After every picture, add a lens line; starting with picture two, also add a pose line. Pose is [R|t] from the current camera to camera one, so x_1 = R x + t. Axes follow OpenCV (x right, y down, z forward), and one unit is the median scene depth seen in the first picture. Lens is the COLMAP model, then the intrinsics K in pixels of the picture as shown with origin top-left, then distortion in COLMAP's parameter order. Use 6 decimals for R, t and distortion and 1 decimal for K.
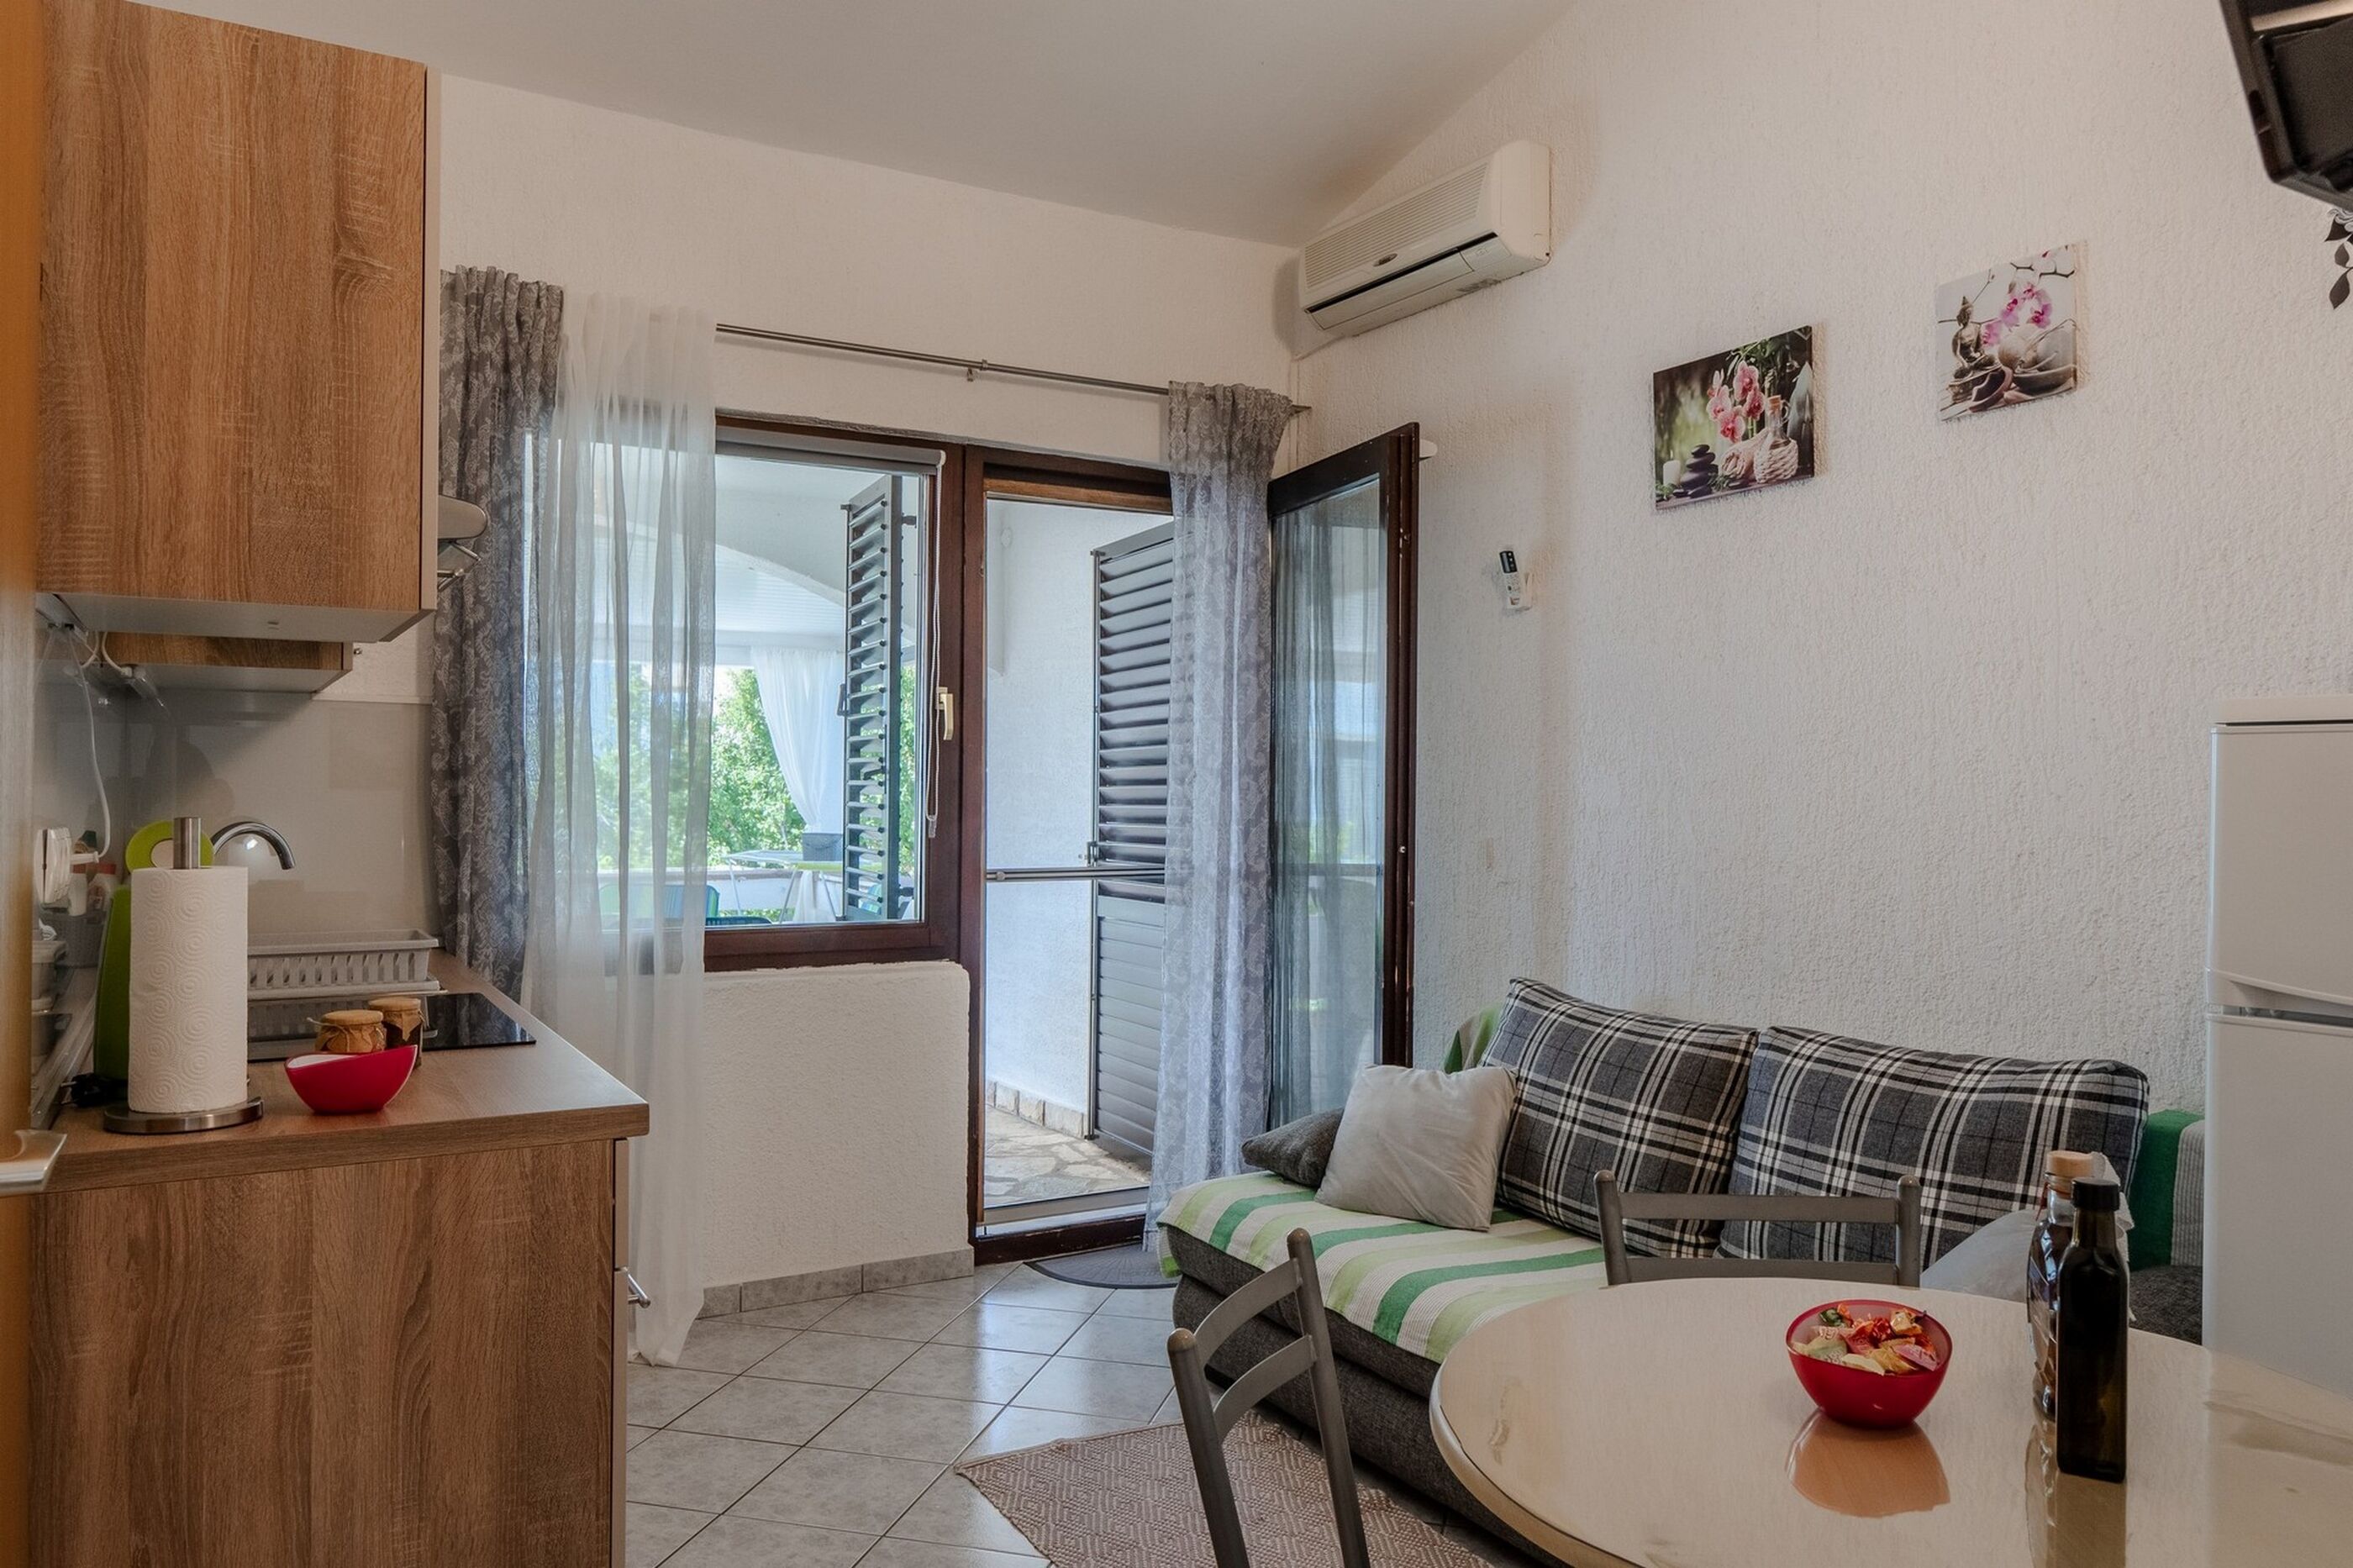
lens RADIAL K [[1682.2, 0, 1172.8], [0, 1682.2, 792.4], [0, 0, 1]] dist [0.001221, -0.007404]
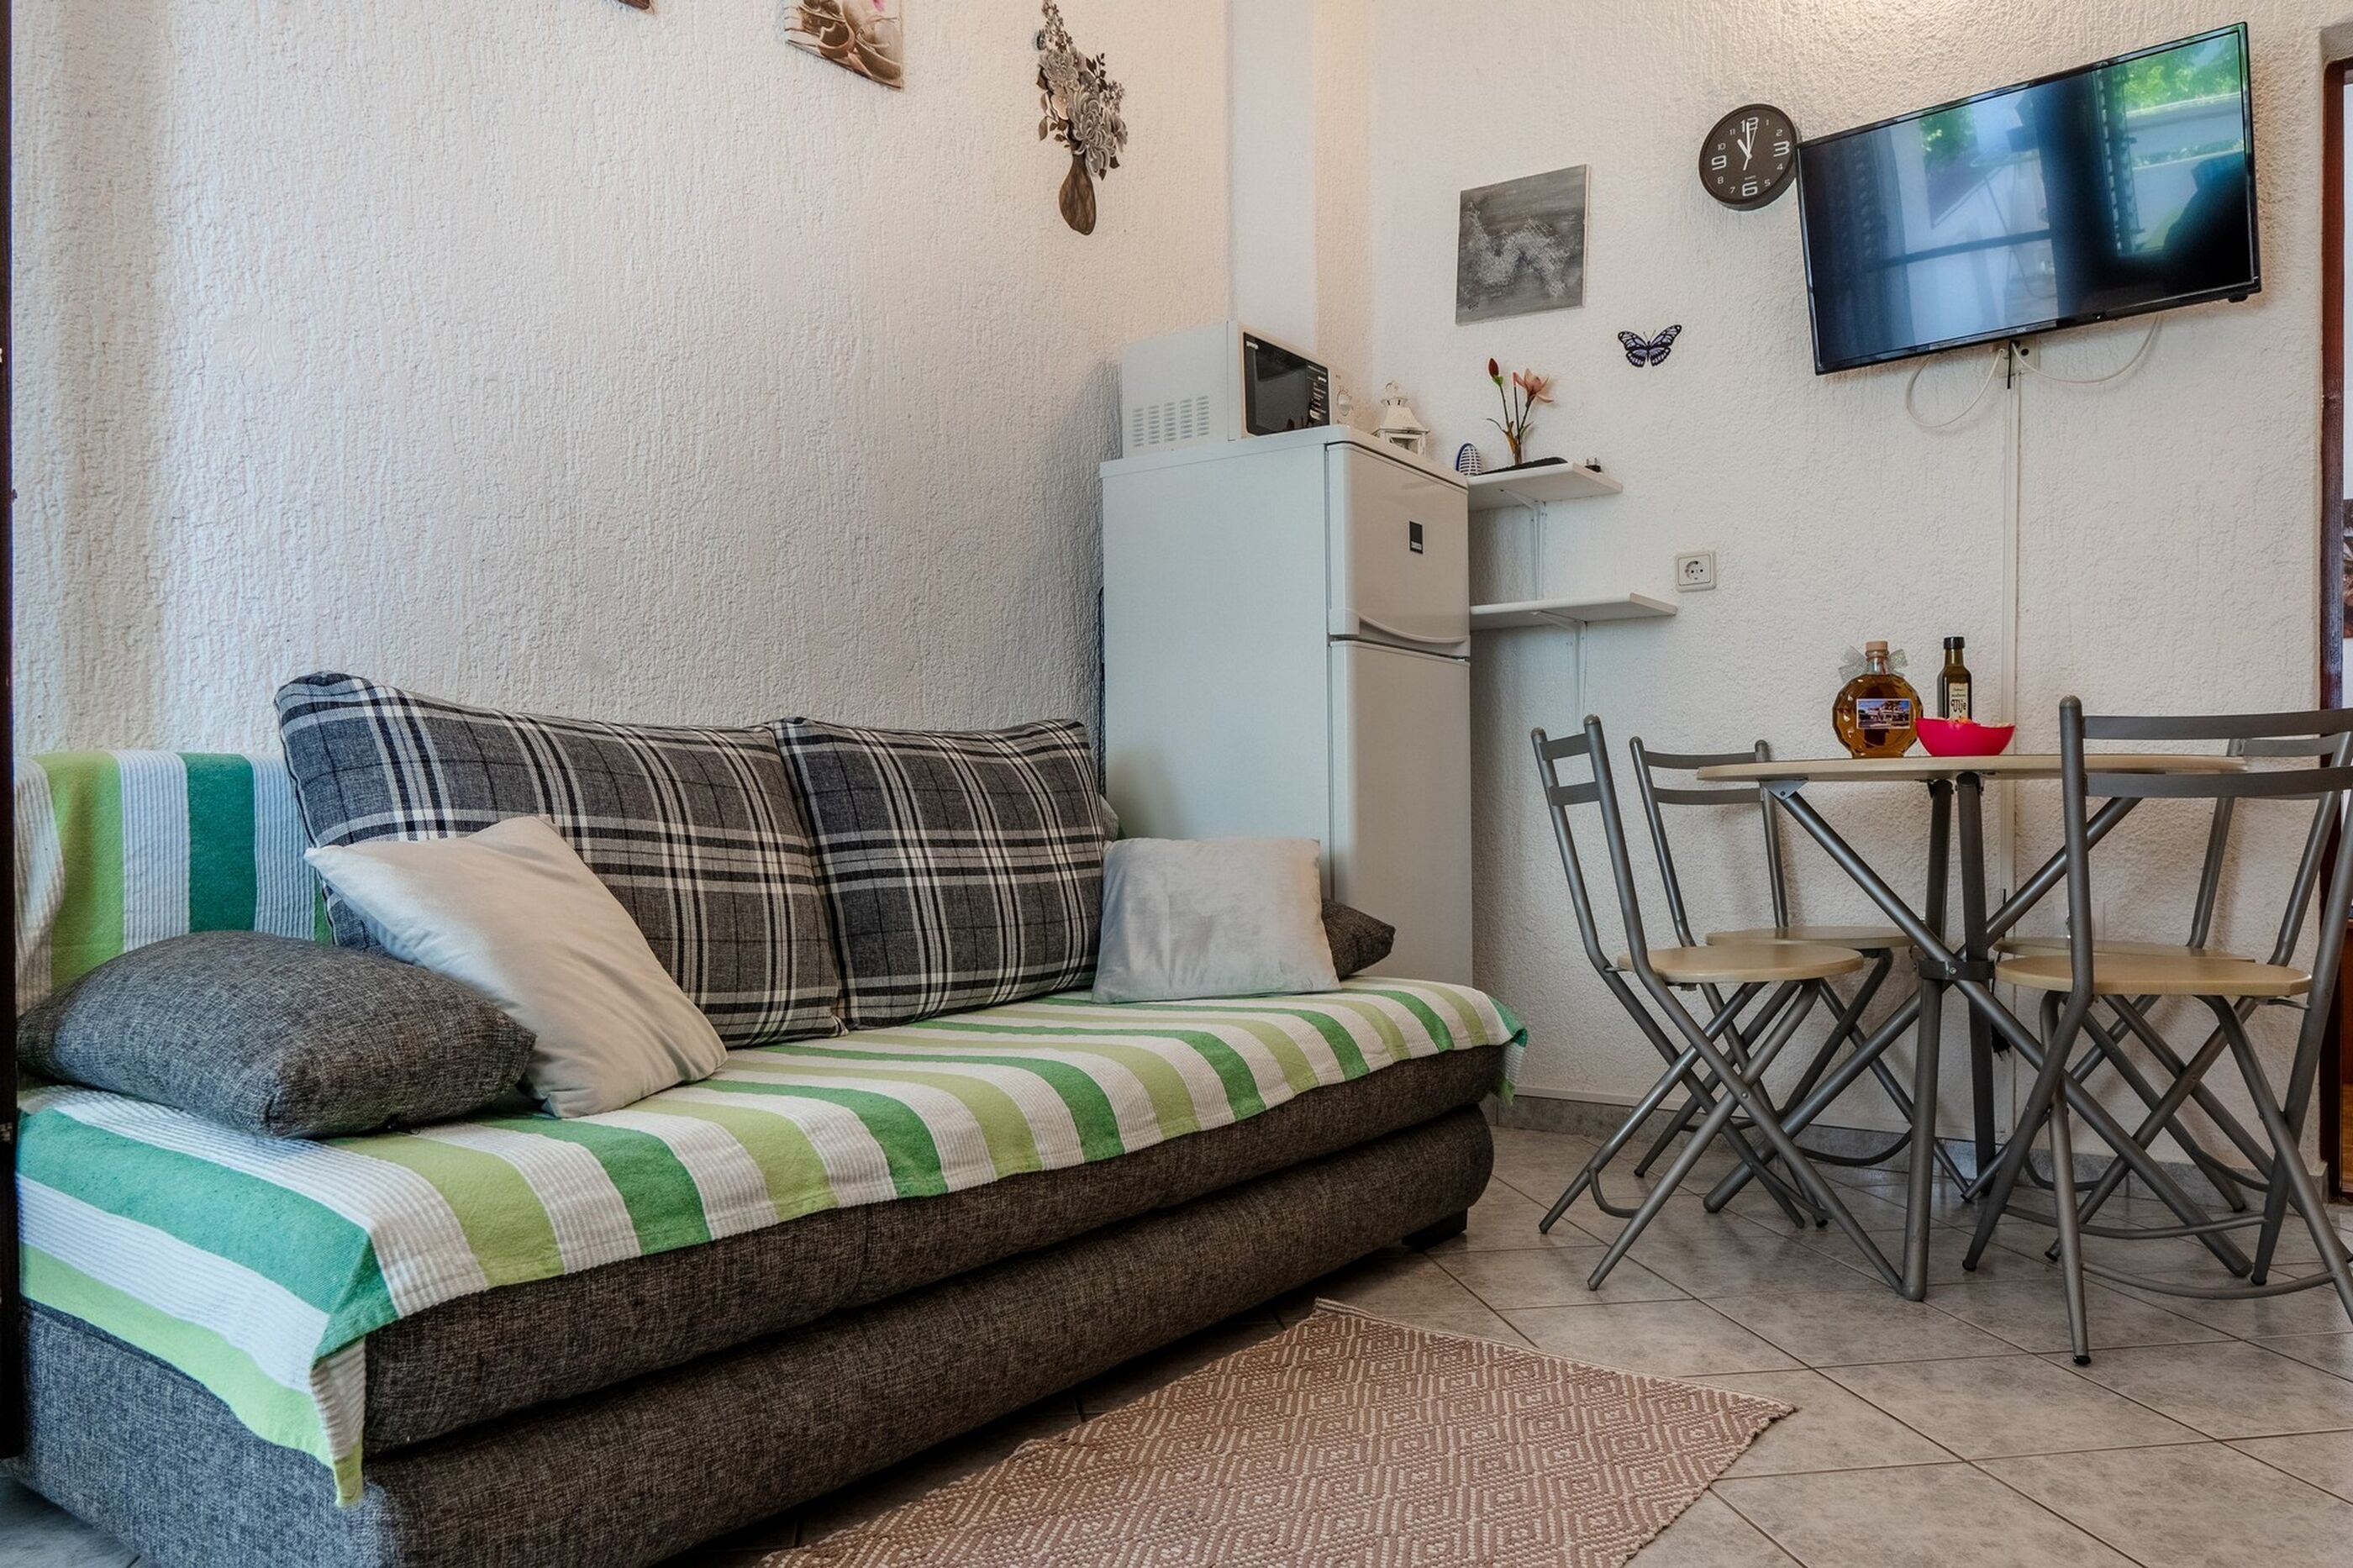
lens RADIAL K [[1682.2, 0, 1148.9], [0, 1682.2, 830.2], [0, 0, 1]] dist [0.001221, -0.007404]
pose [[-0.396949, -0.010732, 0.917778, -0.376467], [0.006487, 0.999874, 0.014498, 0.158251], [-0.917818, 0.011708, -0.396830, 1.012817]]
